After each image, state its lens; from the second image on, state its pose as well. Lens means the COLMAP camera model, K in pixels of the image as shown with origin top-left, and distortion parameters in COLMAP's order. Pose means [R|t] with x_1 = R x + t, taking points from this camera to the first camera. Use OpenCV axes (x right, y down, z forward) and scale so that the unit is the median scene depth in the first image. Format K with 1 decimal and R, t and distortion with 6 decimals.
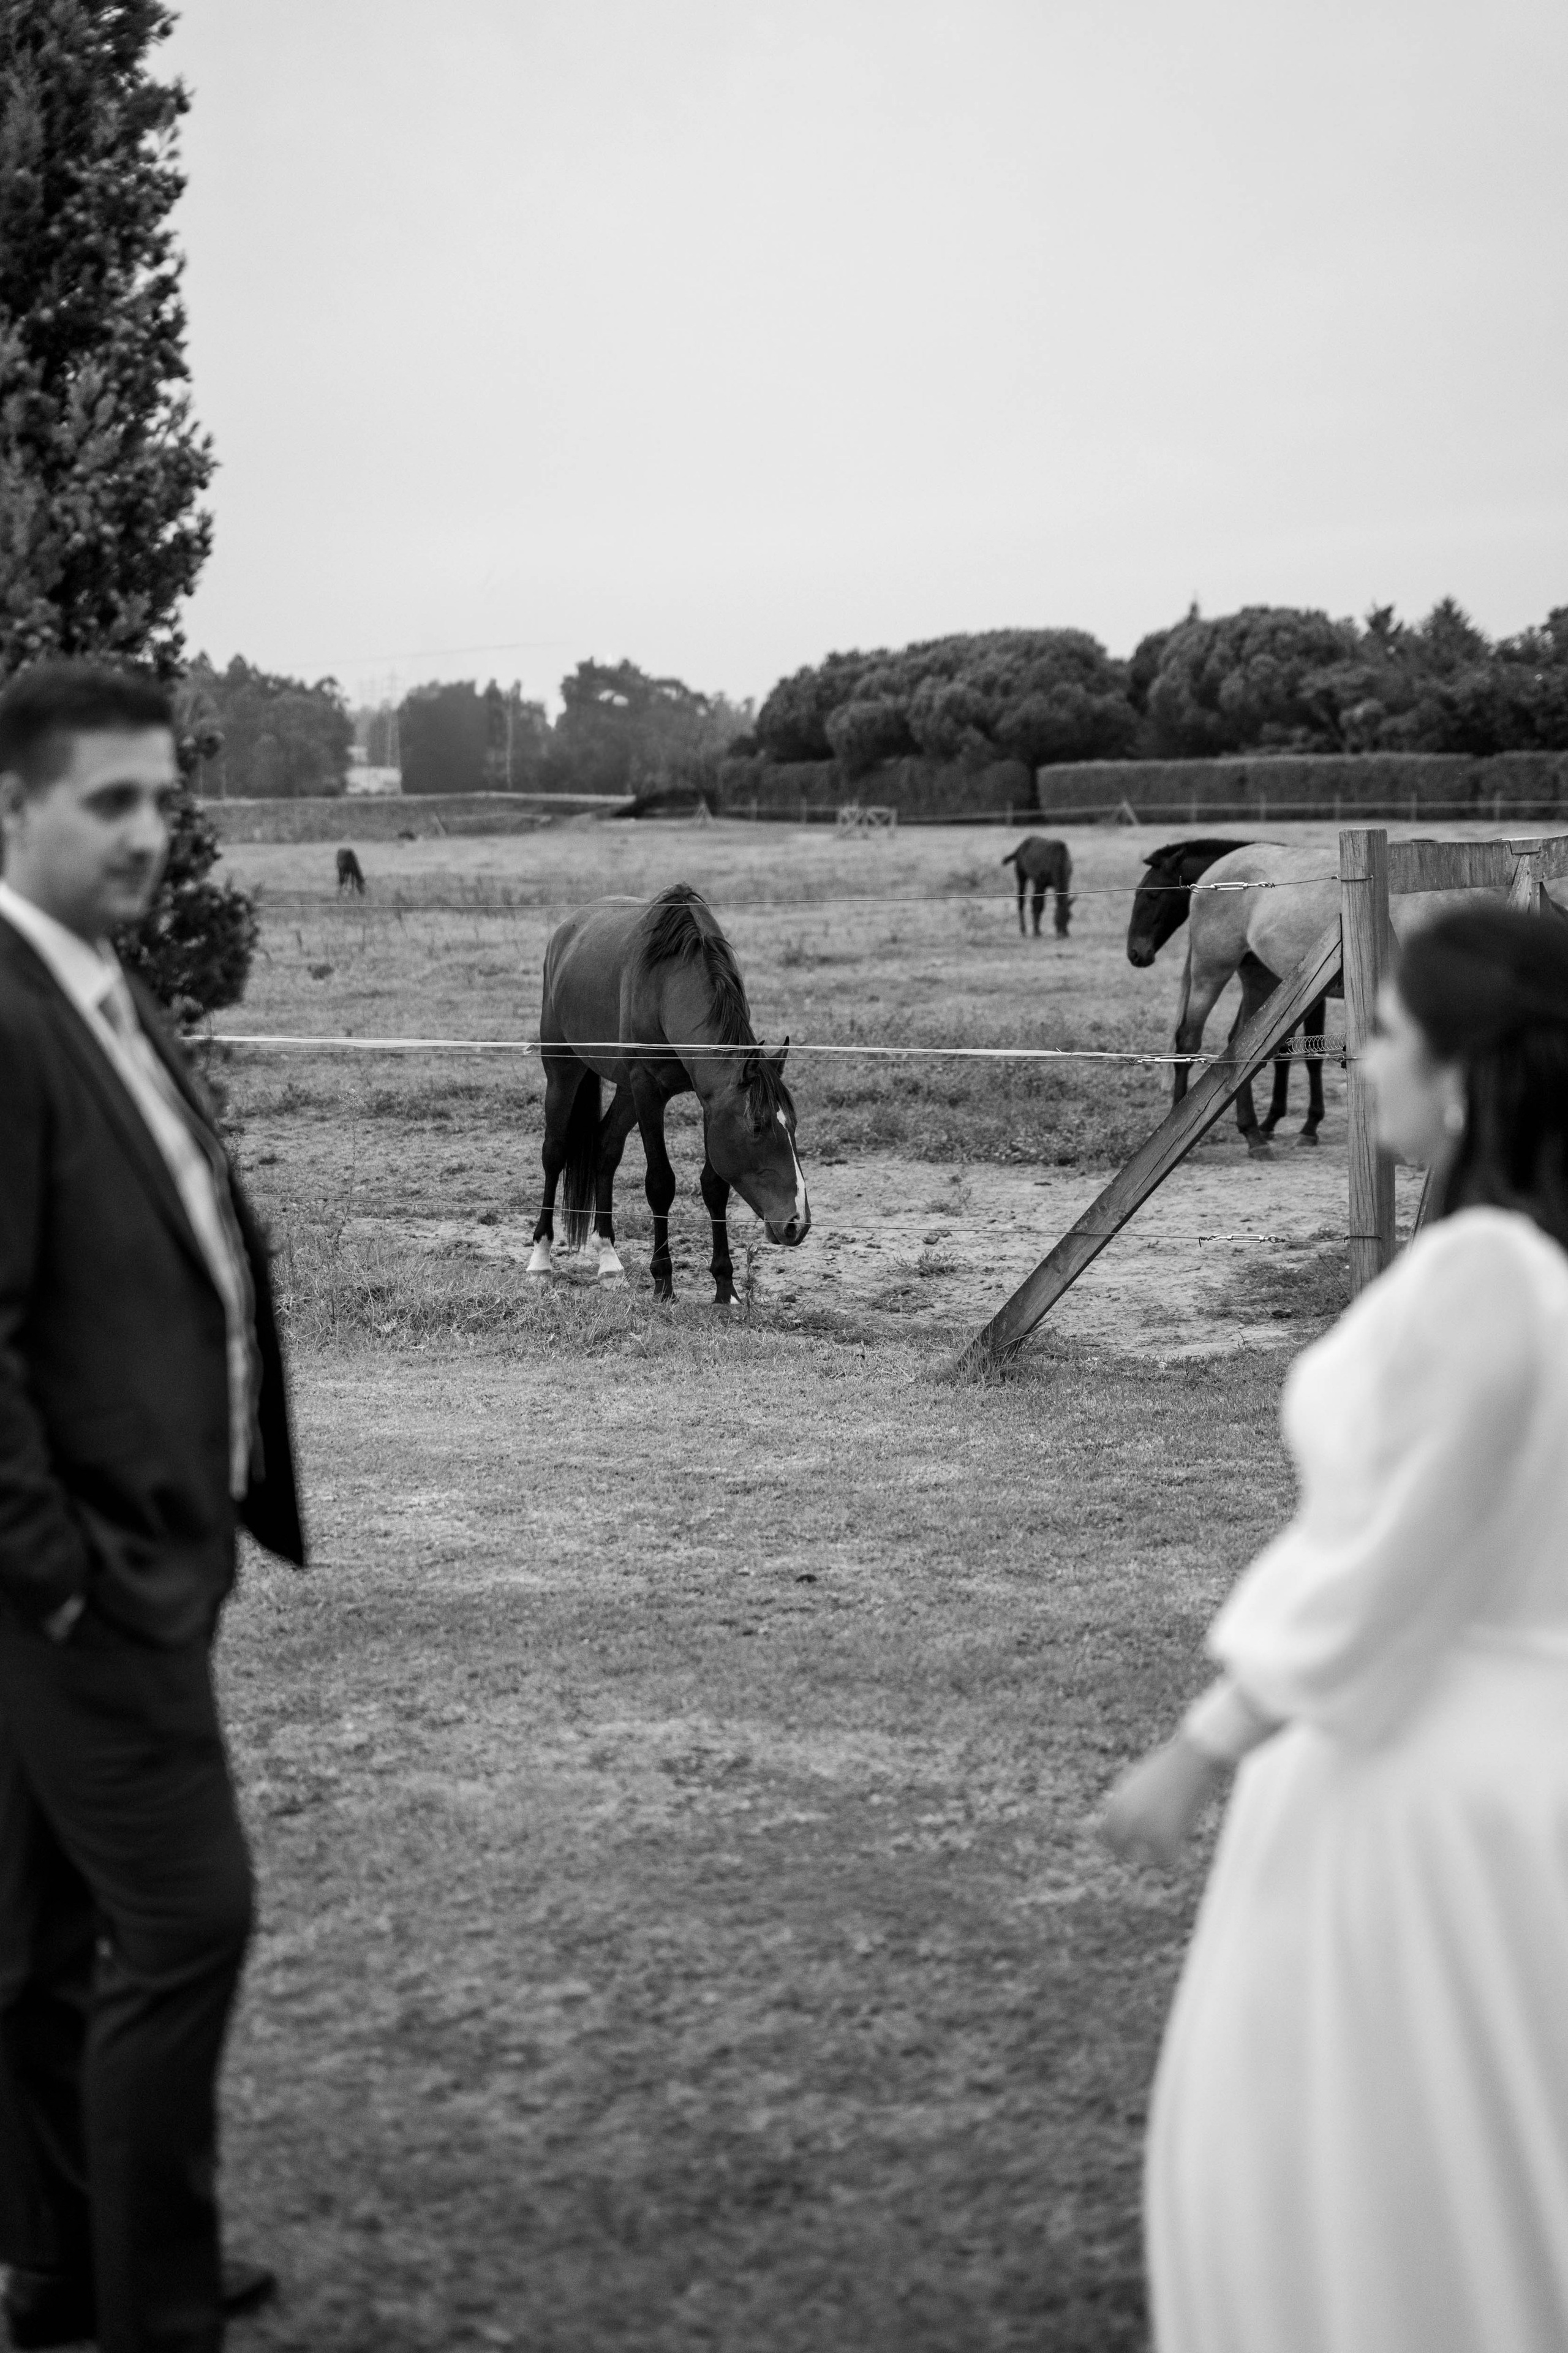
lens RADIAL K [[2914.3, 0, 733.8], [0, 2914.3, 1152.2], [0, 0, 1]] dist [0.169821, -0.387872]
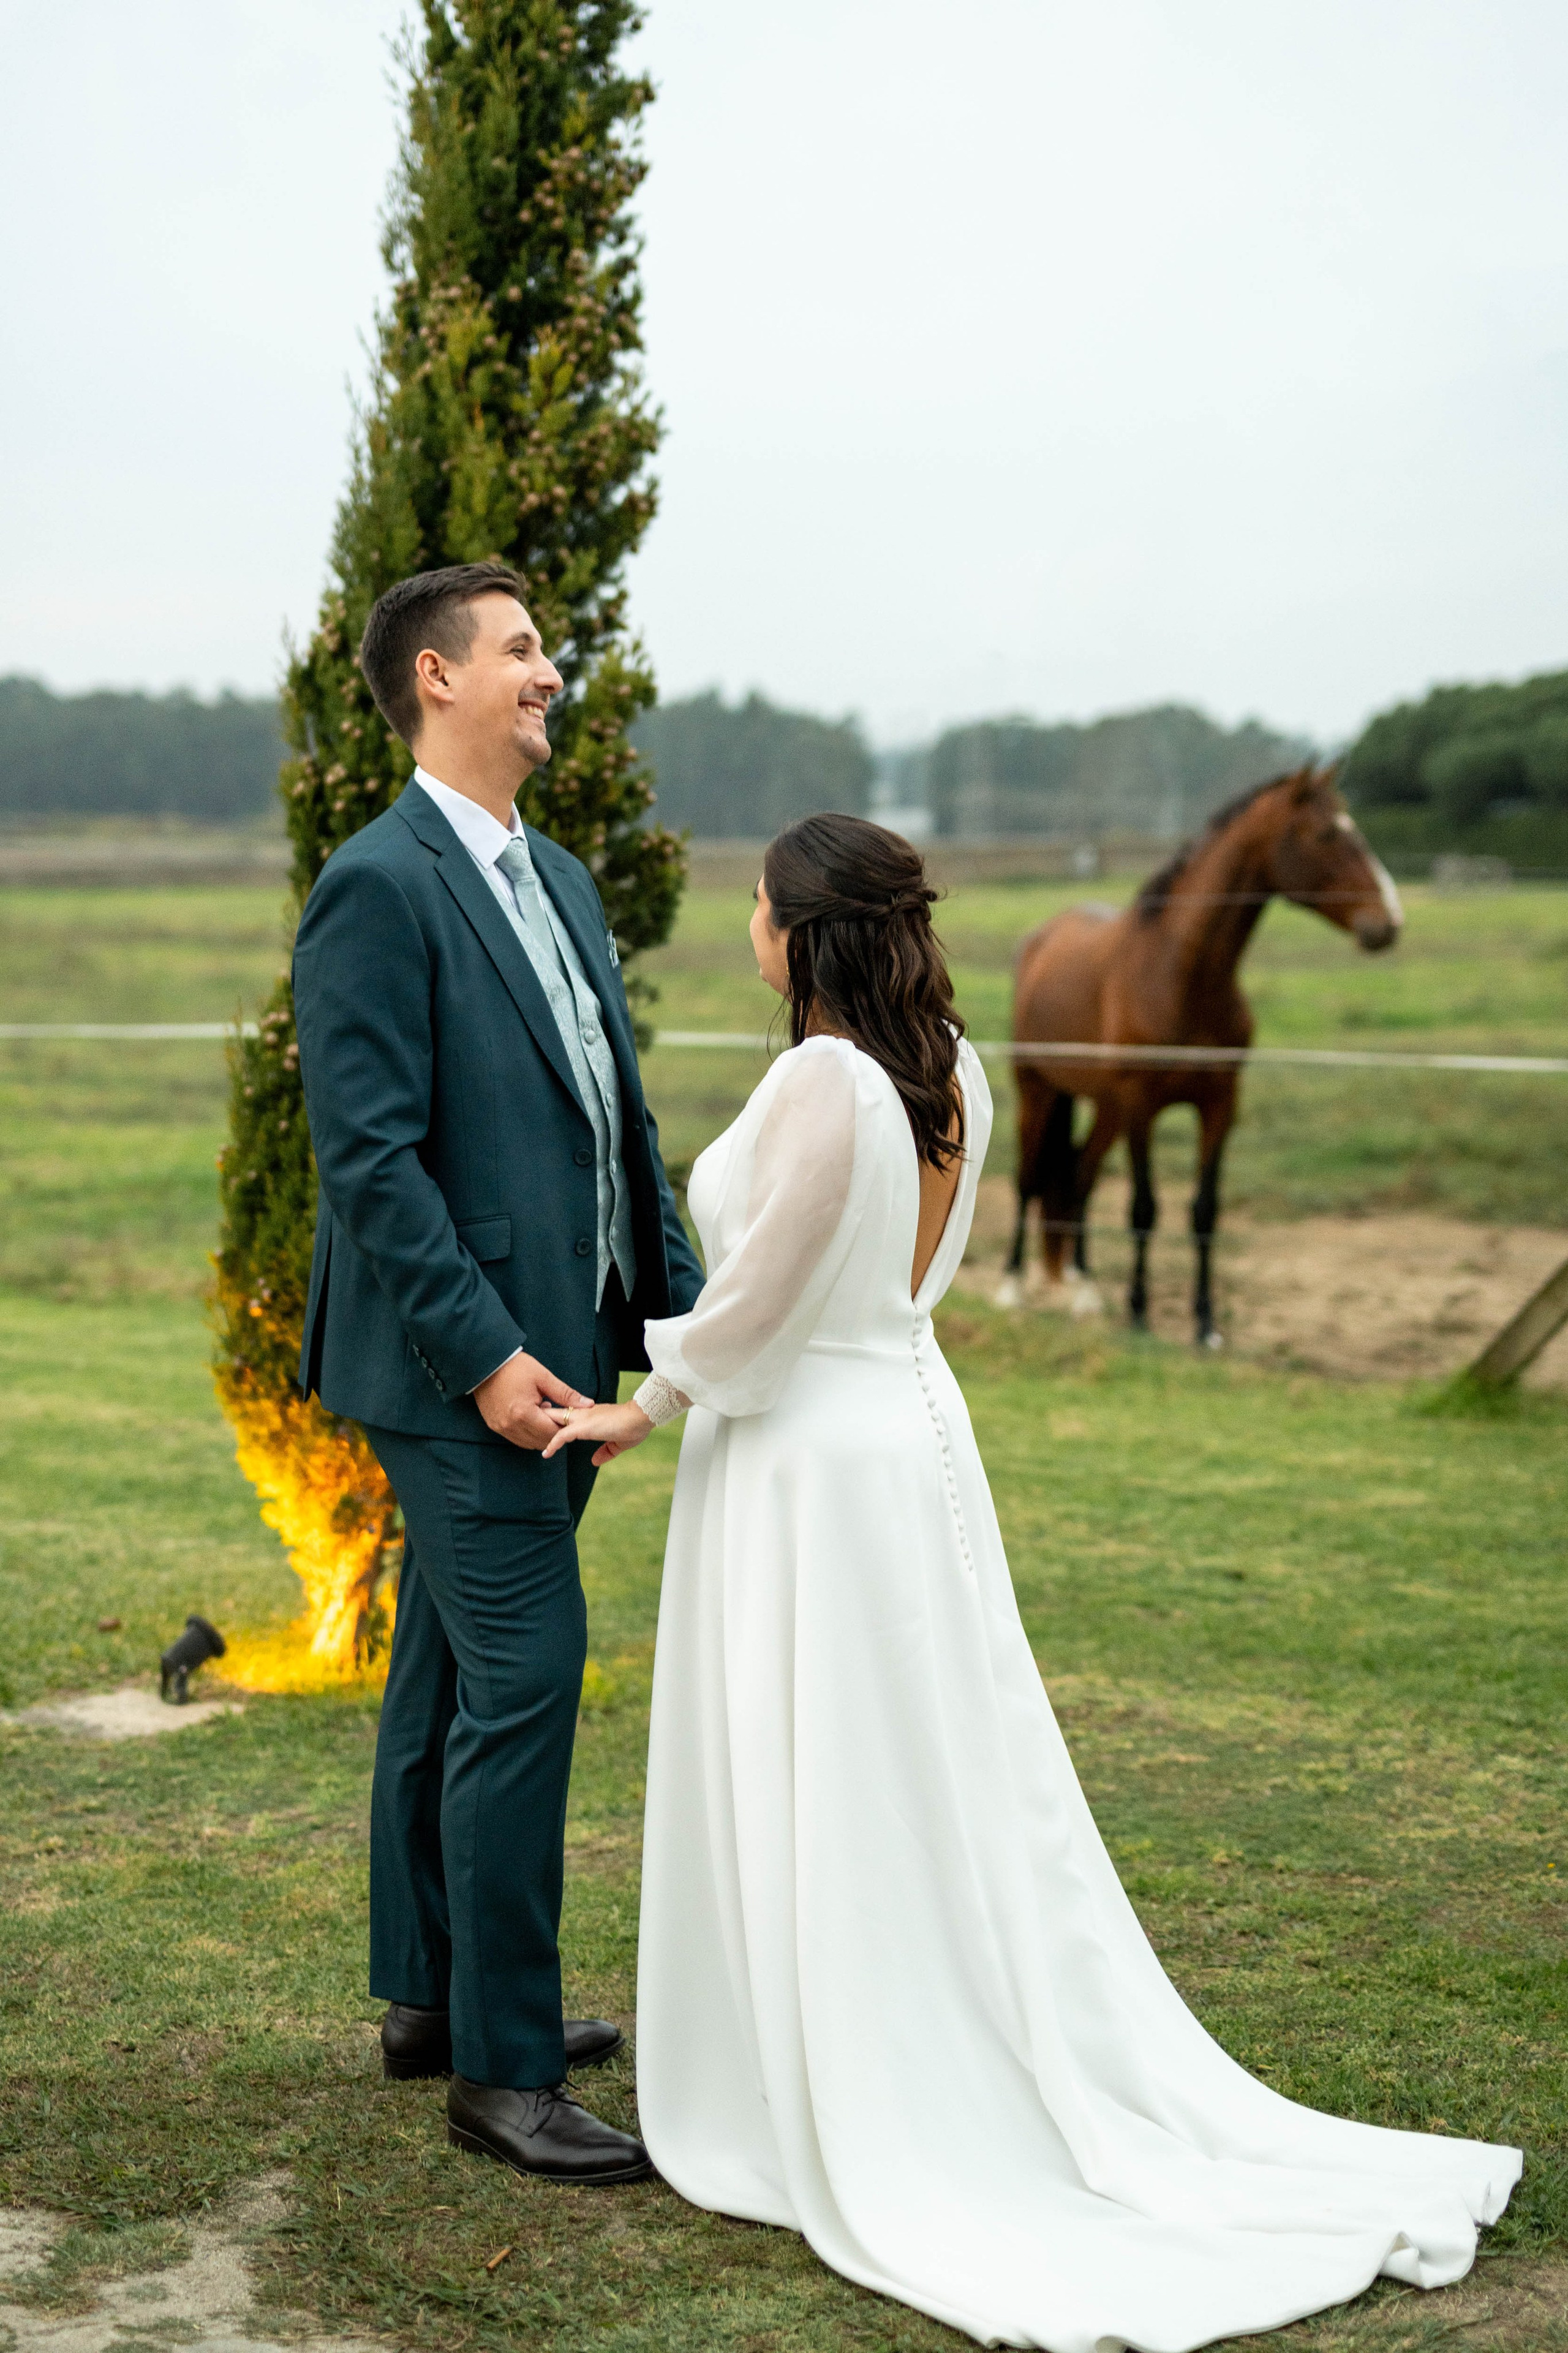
lens RADIAL K [[3388.3, 0, 749.5], [0, 3388.3, 1014.2], [0, 0, 1]] dist [0.144796, -0.034368]
pose [[0.986114, 0.024832, -0.164206, 0.058532], [-0.036591, 0.996947, -0.068982, 0.056450], [0.161991, 0.074032, 0.984011, -0.172350]]
